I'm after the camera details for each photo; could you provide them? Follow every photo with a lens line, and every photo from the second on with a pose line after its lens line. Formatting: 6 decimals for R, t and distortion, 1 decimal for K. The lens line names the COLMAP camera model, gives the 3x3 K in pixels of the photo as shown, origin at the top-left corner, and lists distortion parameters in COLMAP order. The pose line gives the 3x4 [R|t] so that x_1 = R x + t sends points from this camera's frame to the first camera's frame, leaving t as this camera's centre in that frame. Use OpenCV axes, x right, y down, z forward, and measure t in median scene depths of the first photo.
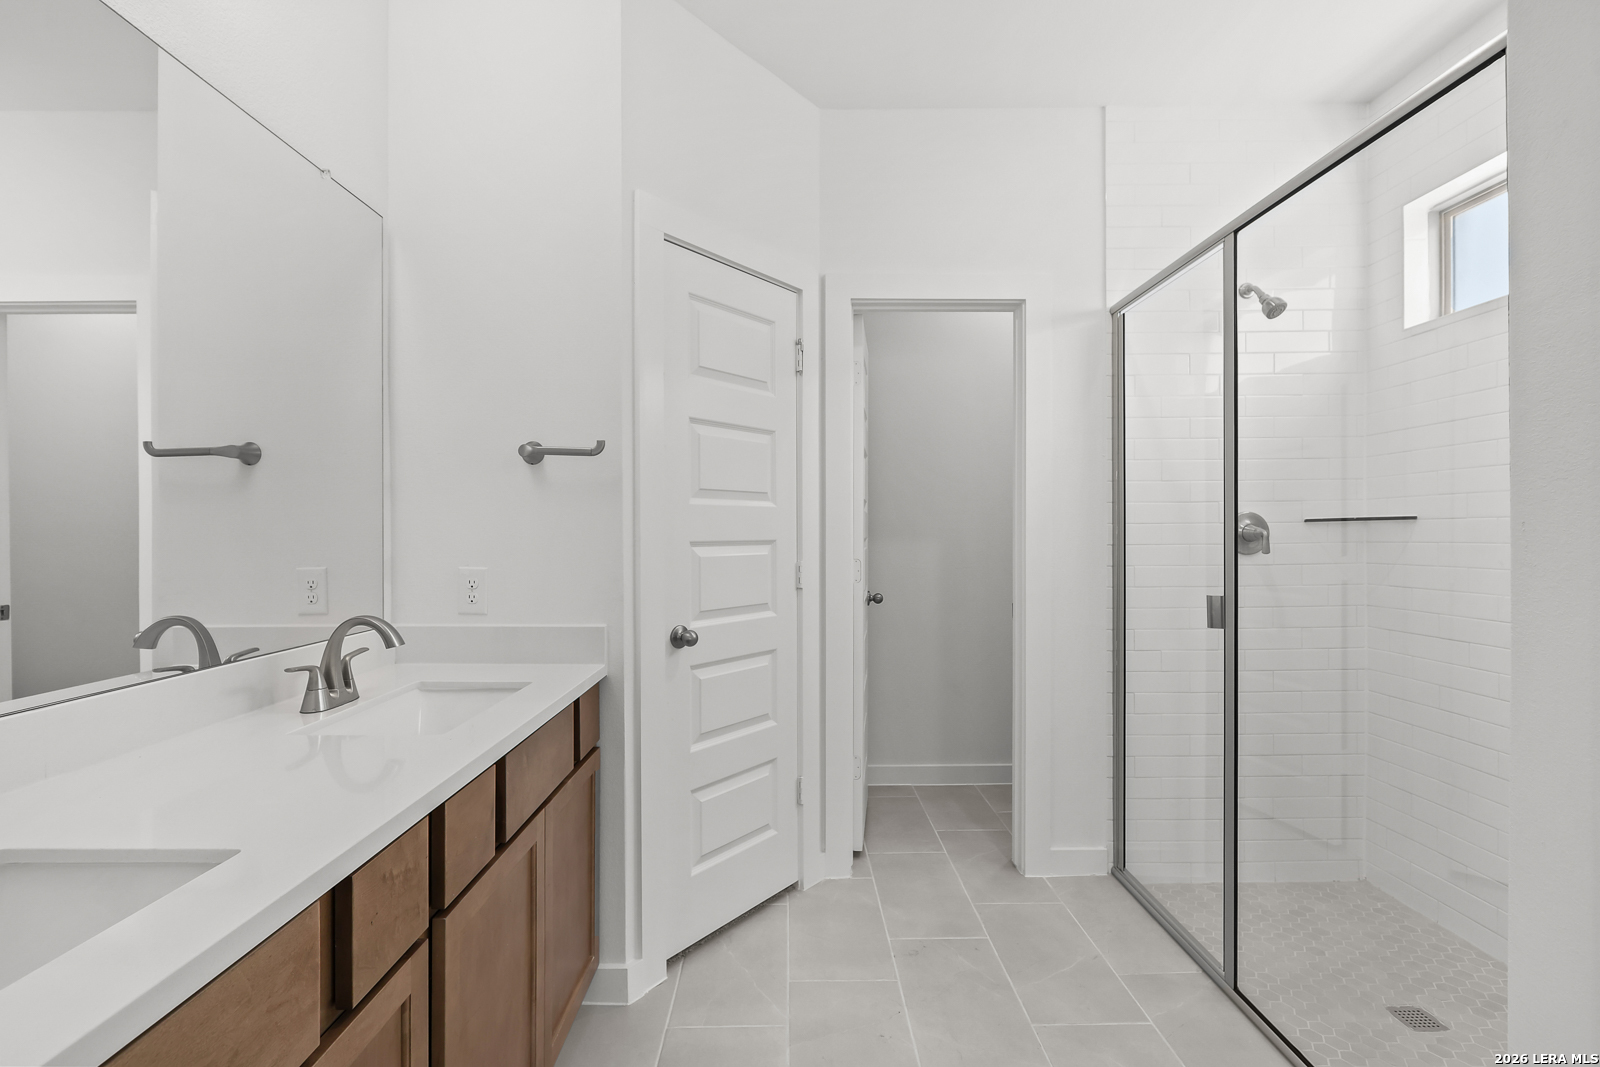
lens RADIAL K [[736.7, 0, 796.7], [0, 736.7, 530.2], [0, 0, 1]] dist [-0.003612, 0.000777]
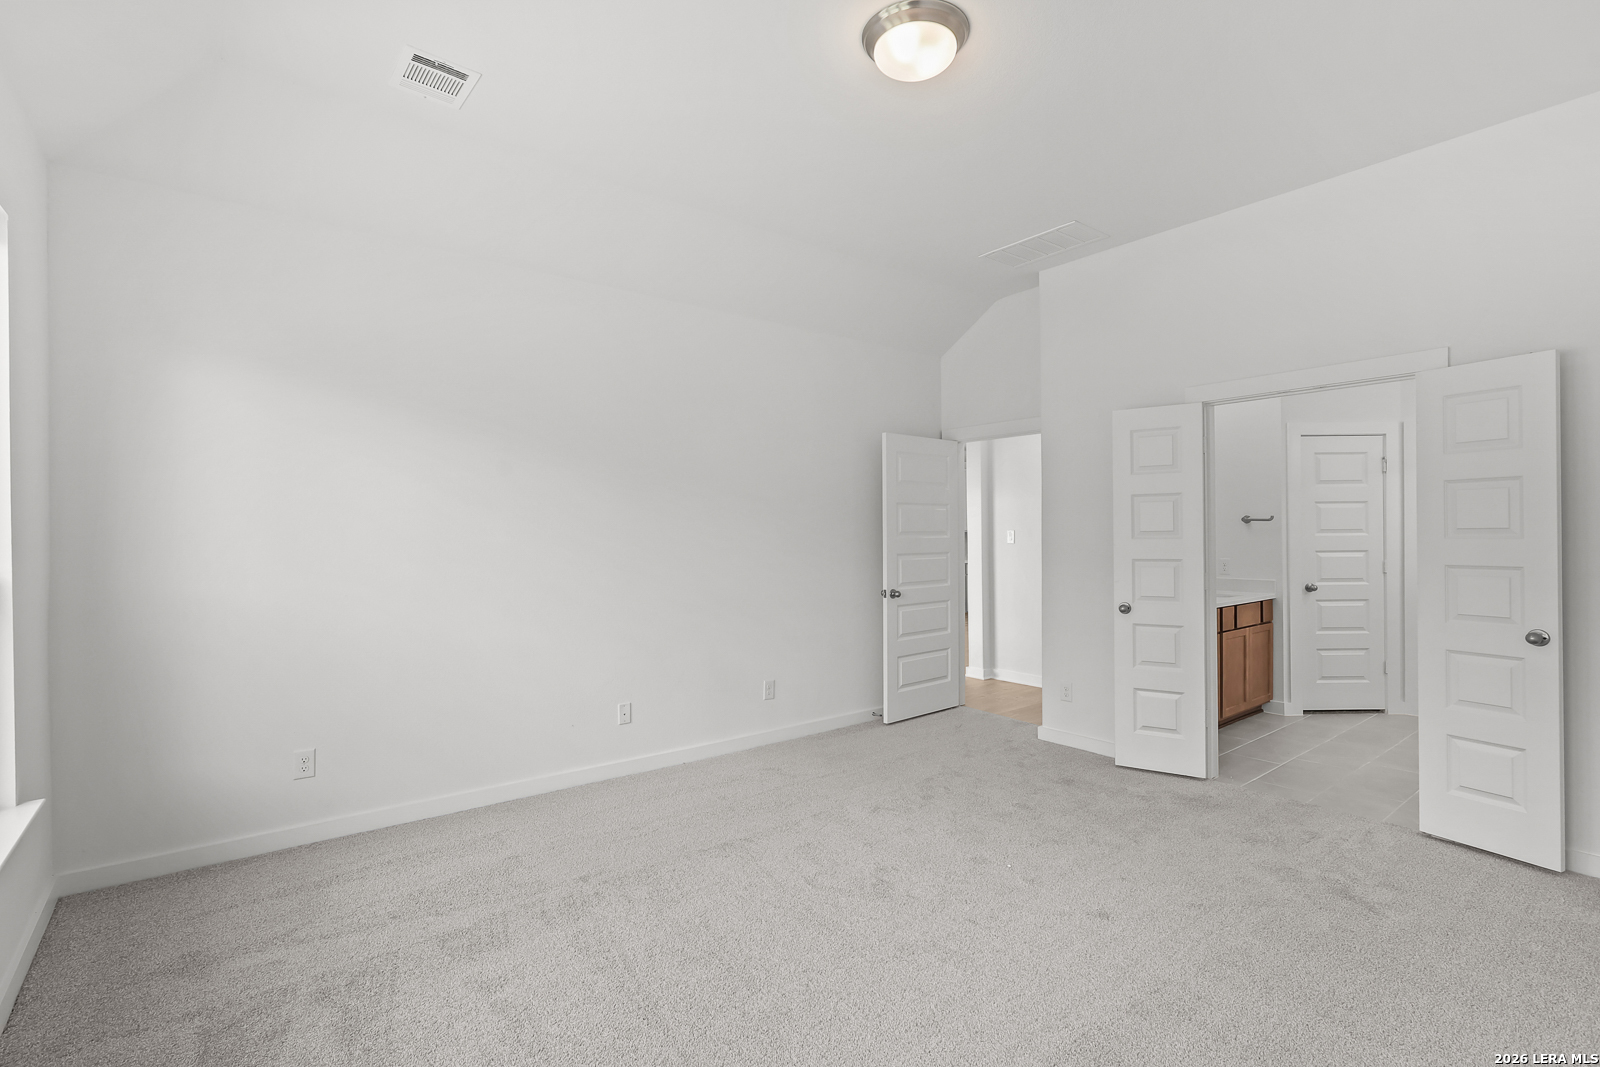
lens RADIAL K [[736.7, 0, 796.7], [0, 736.7, 530.2], [0, 0, 1]] dist [-0.003612, 0.000777]
pose [[0.607346, -0.005901, -0.794415, 0.772417], [0.006663, 0.999975, -0.002335, -0.060086], [0.794409, -0.003875, 0.607370, -1.930978]]
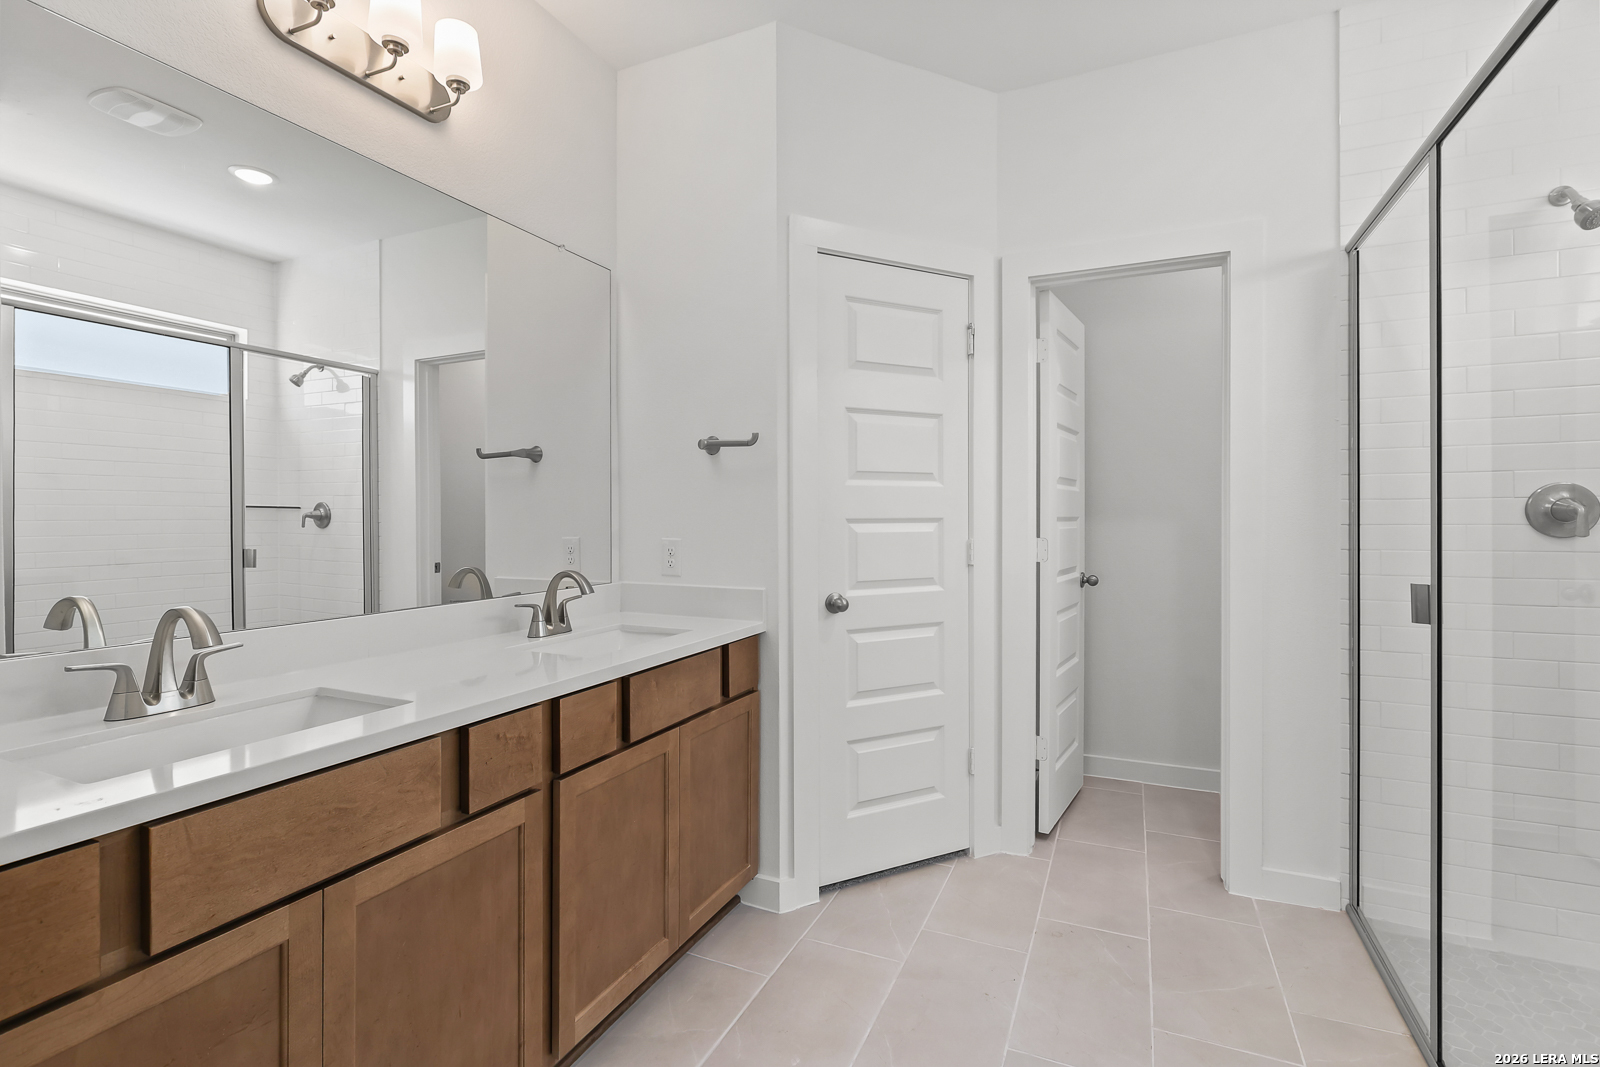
lens RADIAL K [[744.4, 0, 812.9], [0, 744.4, 513.7], [0, 0, 1]] dist [-0.001802, 0.000537]
pose [[0.907492, -0.001981, -0.420064, 0.280323], [0.001853, 0.999998, -0.000712, 0.008451], [0.420065, -0.000132, 0.907494, -0.046195]]
